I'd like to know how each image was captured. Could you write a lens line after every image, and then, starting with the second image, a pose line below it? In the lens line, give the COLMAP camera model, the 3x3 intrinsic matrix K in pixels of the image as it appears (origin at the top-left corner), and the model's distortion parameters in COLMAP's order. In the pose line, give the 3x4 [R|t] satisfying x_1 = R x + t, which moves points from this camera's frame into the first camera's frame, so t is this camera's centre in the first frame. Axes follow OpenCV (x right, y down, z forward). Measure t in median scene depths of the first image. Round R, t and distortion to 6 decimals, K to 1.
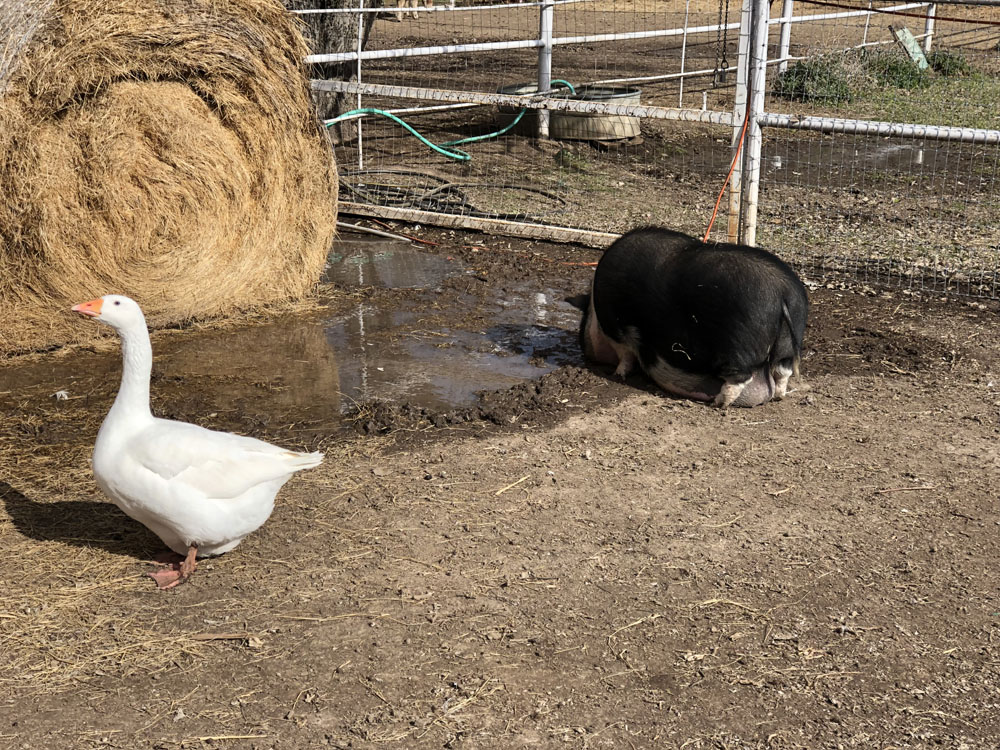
lens RADIAL K [[1592.0, 0, 500.0], [0, 1592.0, 377.9], [0, 0, 1]] dist [0.068502, 0.000000]
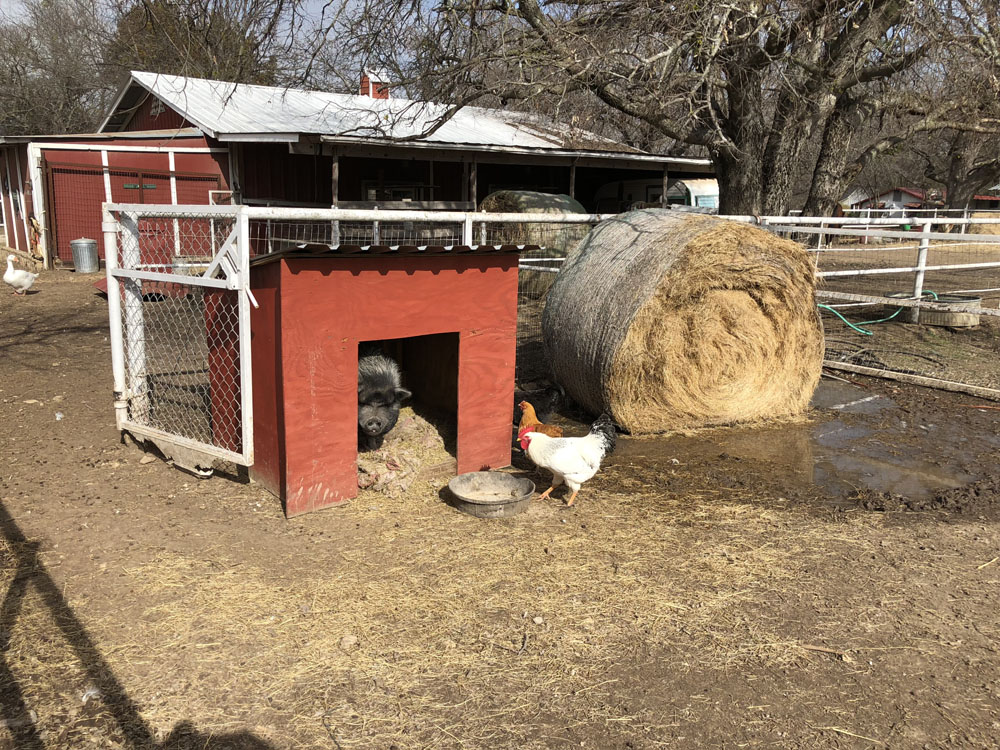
lens RADIAL K [[808.4, 0, 497.6], [0, 808.4, 377.0], [0, 0, 1]] dist [0.023743, -0.022925]
pose [[0.919160, 0.072960, -0.387068, -0.092715], [-0.098564, 0.994035, -0.046688, -0.018526], [0.381353, 0.081064, 0.920869, 0.063281]]
